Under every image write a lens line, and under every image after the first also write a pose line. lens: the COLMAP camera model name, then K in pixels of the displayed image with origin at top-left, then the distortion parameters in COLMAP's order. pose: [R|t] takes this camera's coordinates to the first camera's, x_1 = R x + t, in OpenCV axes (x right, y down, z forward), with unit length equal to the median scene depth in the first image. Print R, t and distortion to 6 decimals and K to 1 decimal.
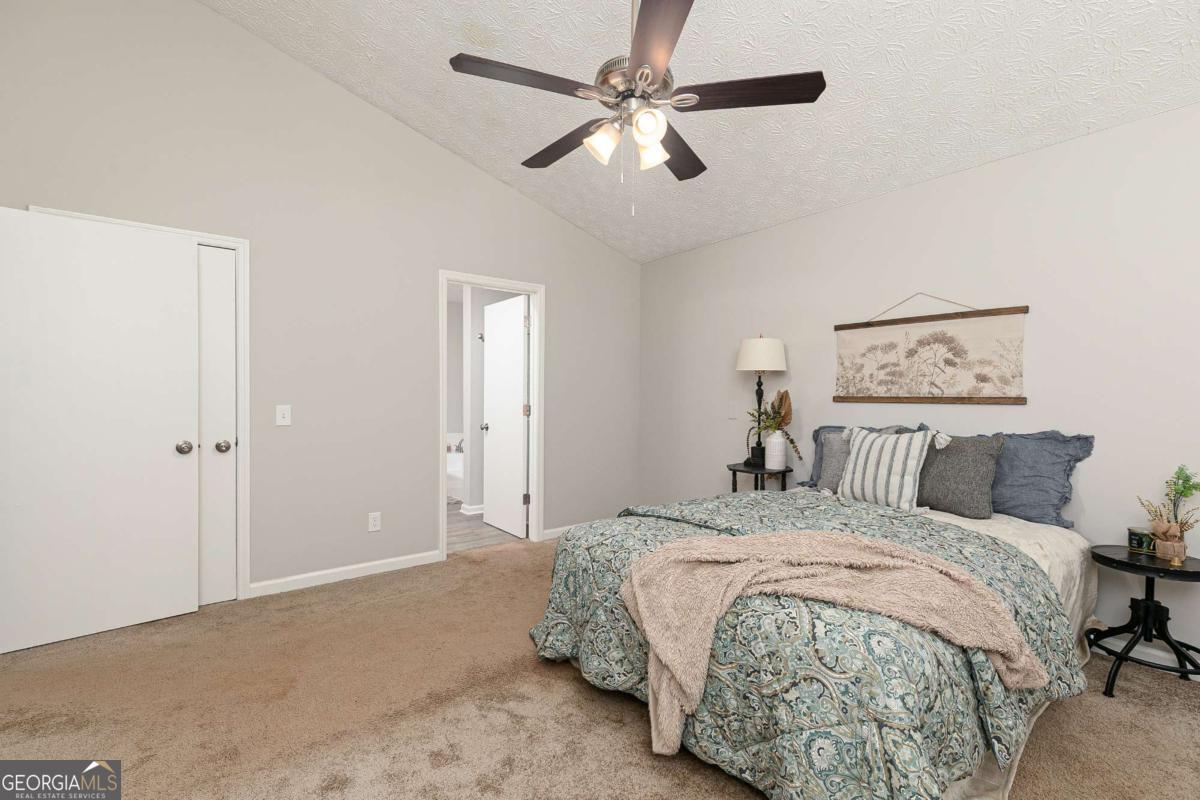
lens RADIAL K [[528.4, 0, 595.7], [0, 528.4, 396.6], [0, 0, 1]] dist [0.000527, -0.000080]
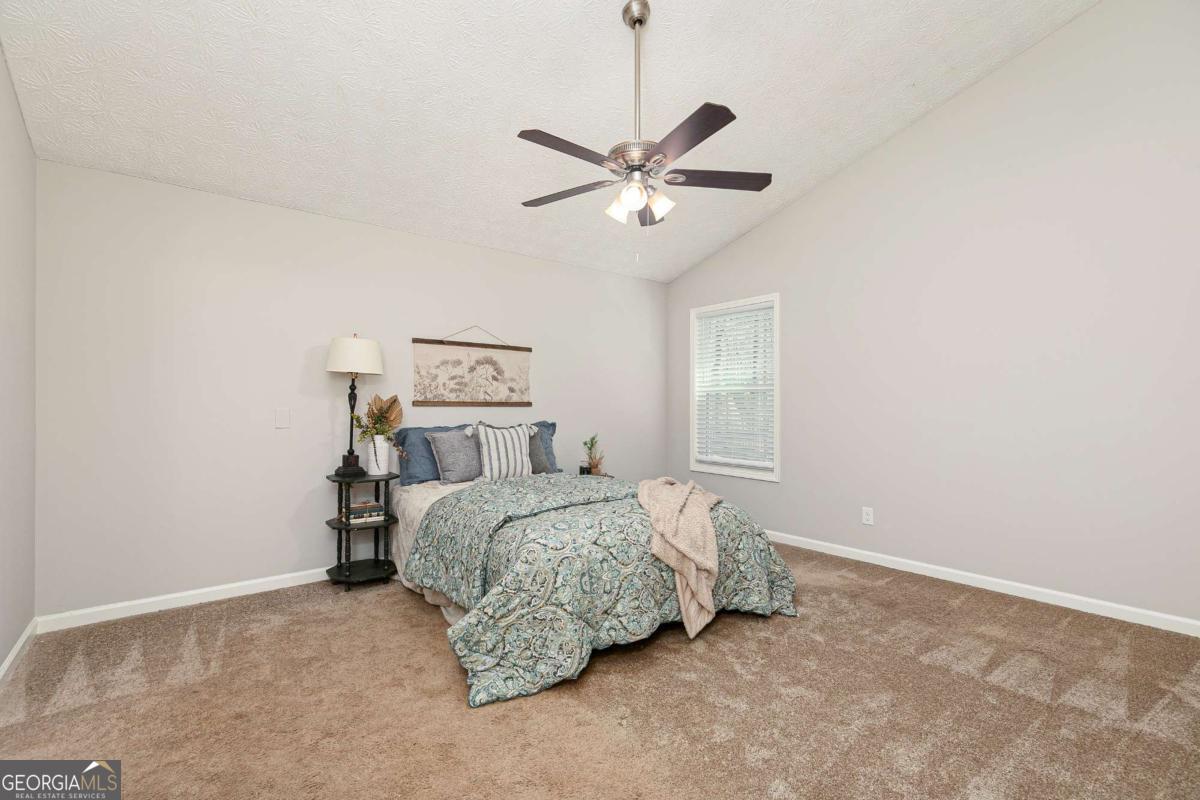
lens RADIAL K [[528.4, 0, 597.4], [0, 528.4, 402.7], [0, 0, 1]] dist [0.000527, -0.000080]
pose [[-0.013047, -0.000010, 0.999915, -0.746906], [-0.002893, 0.999996, -0.000028, 0.002189], [-0.999911, -0.002893, -0.013047, 0.692419]]
